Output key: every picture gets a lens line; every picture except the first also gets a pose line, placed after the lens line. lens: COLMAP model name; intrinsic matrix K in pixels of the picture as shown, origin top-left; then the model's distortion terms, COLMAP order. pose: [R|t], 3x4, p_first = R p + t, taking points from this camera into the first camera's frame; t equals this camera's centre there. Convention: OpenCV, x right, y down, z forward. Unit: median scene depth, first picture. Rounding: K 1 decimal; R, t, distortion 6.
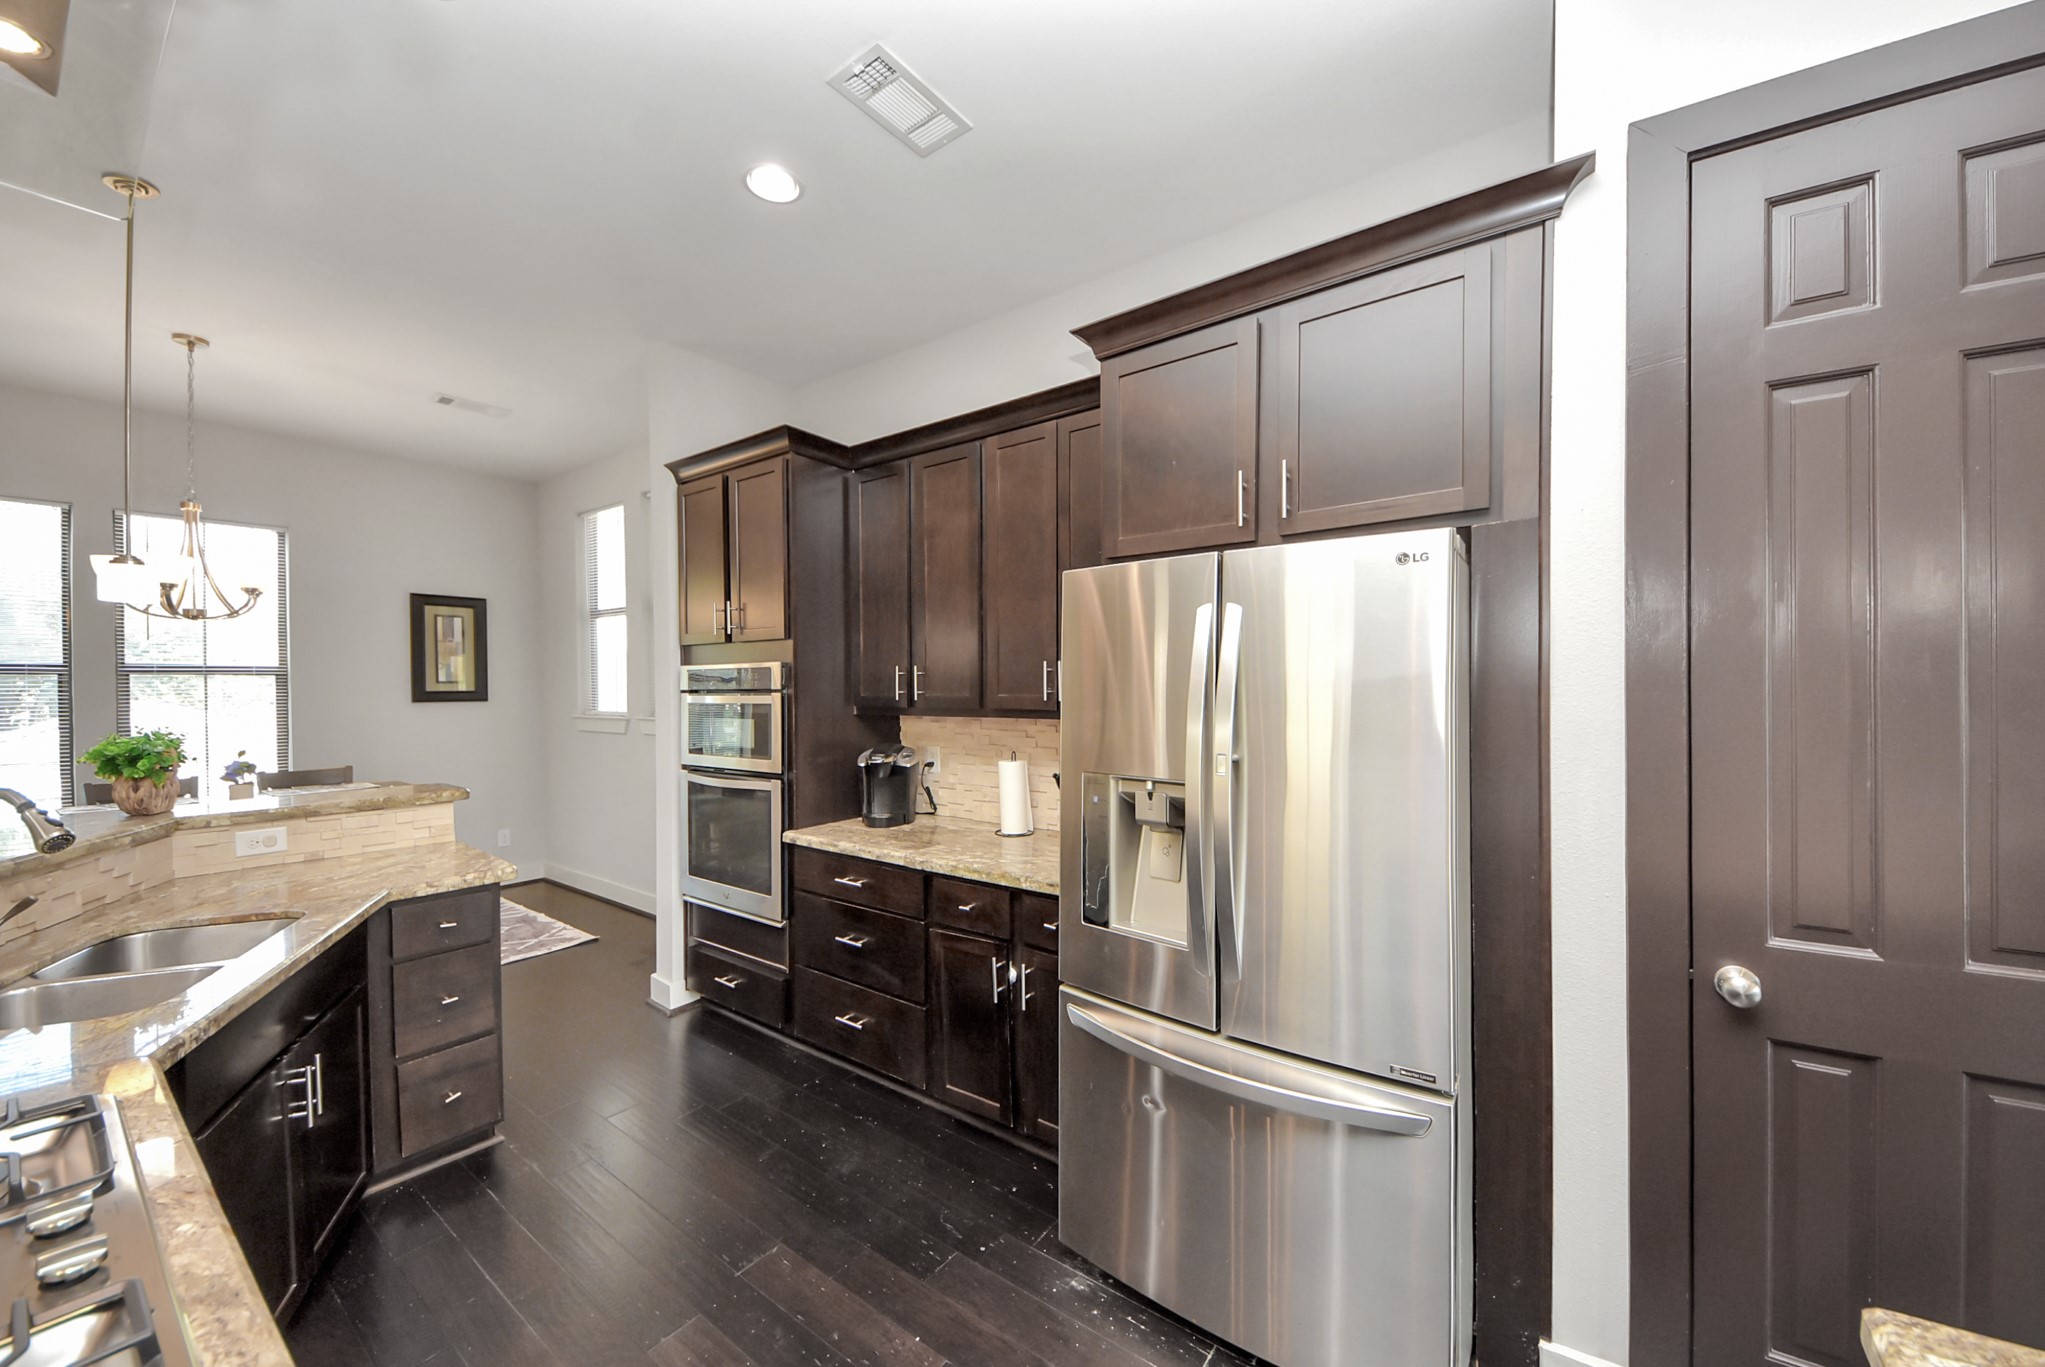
lens RADIAL K [[760.8, 0, 1002.1], [0, 760.8, 690.2], [0, 0, 1]] dist [-0.005717, 0.000509]
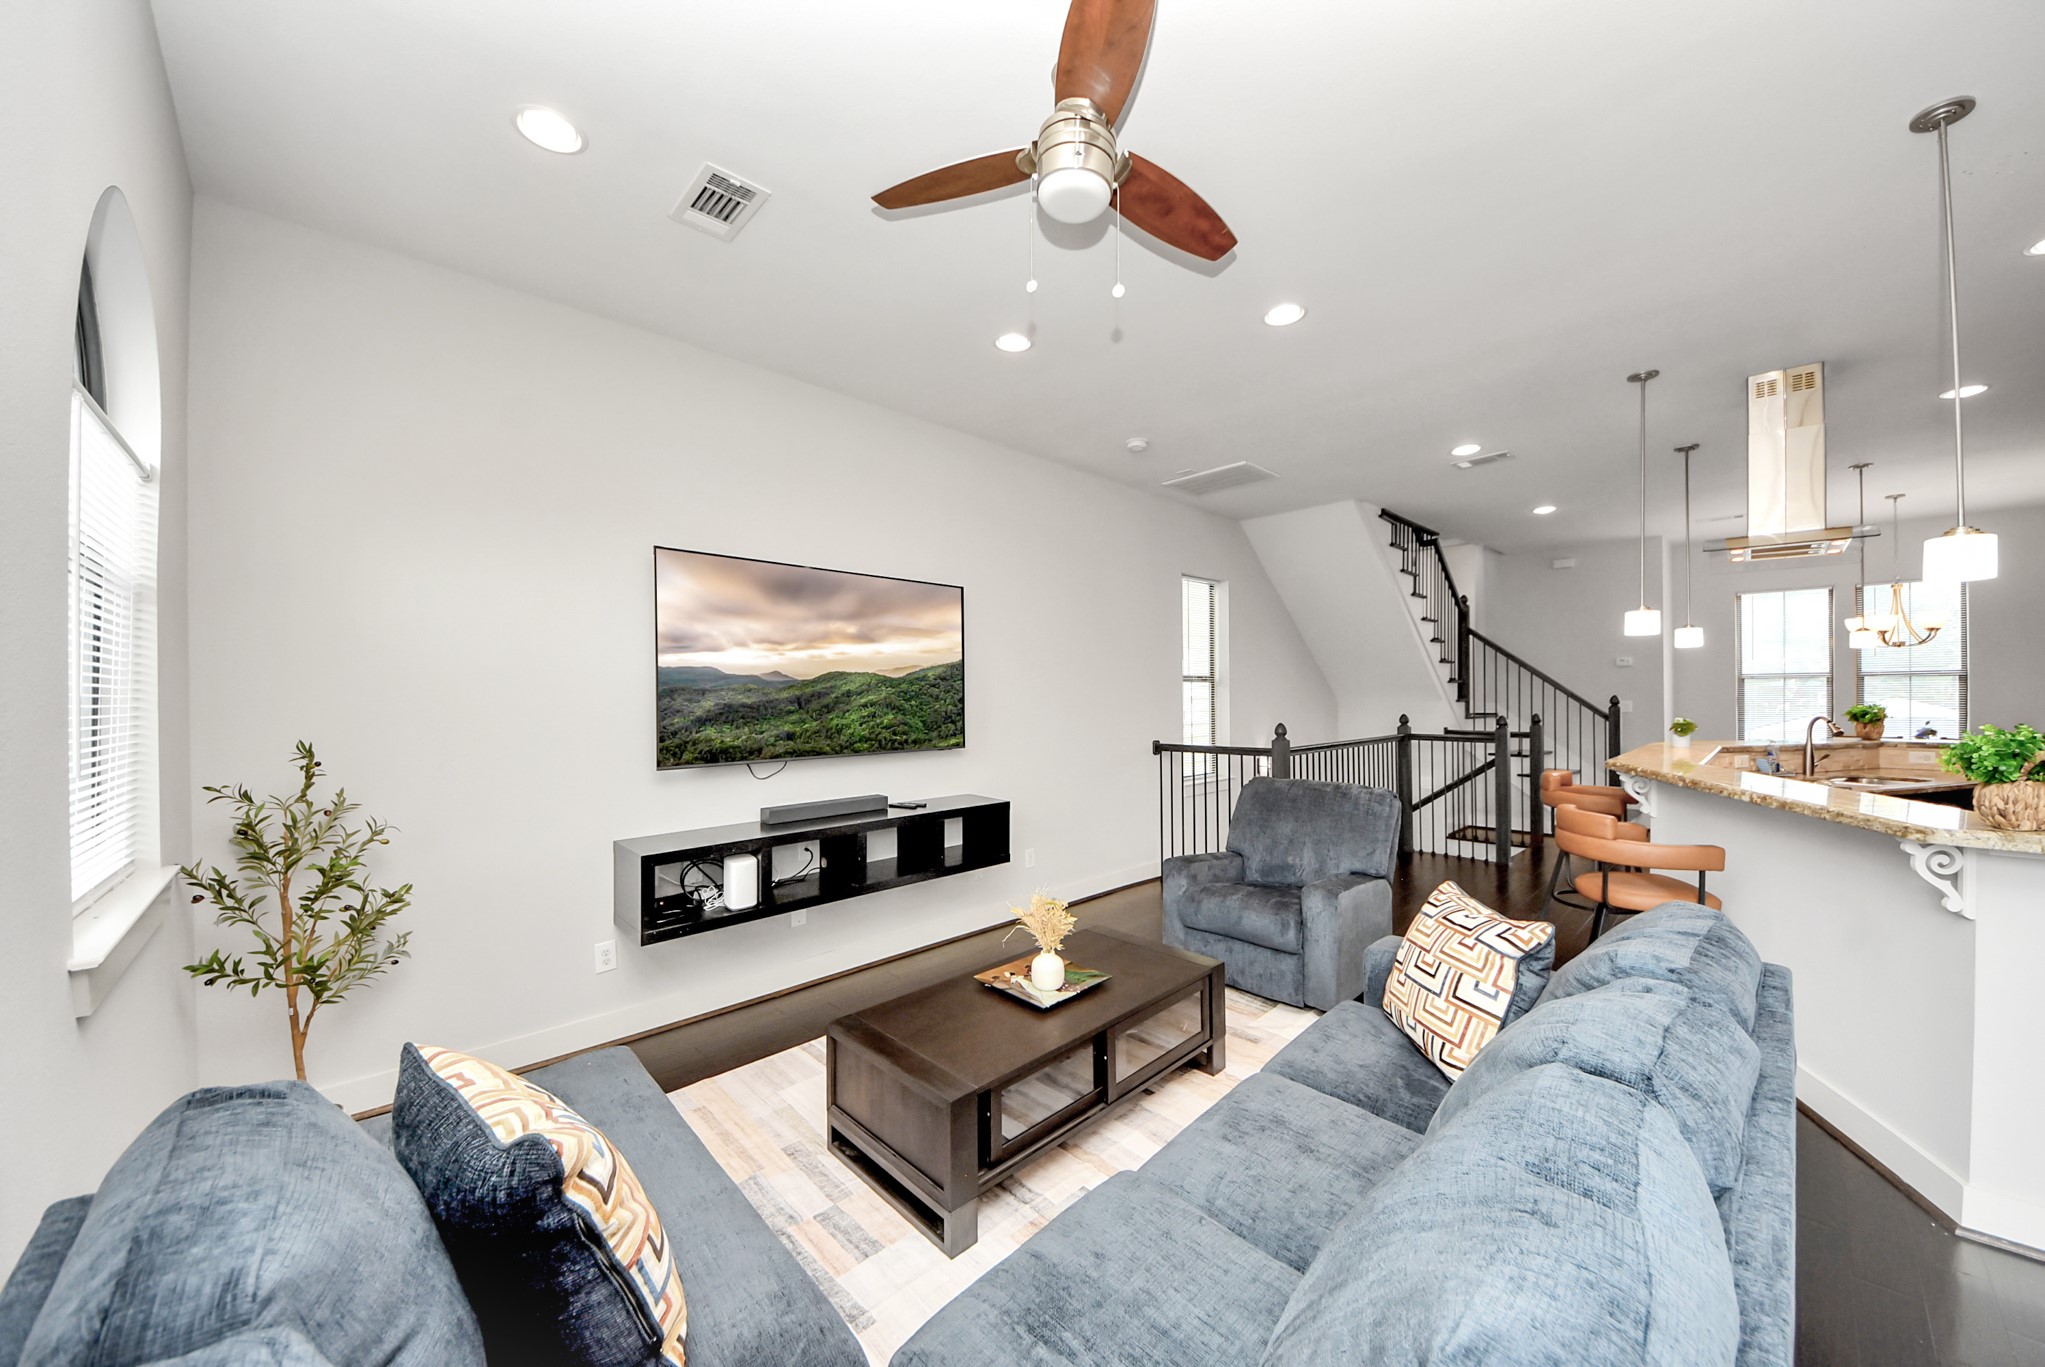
lens RADIAL K [[760.8, 0, 1057.4], [0, 760.8, 705.1], [0, 0, 1]] dist [-0.005717, 0.000509]
pose [[-0.107855, 0.011164, -0.994104, 0.953456], [0.010650, 0.999893, 0.010073, 0.004682], [0.994110, -0.009501, -0.107962, -0.810640]]
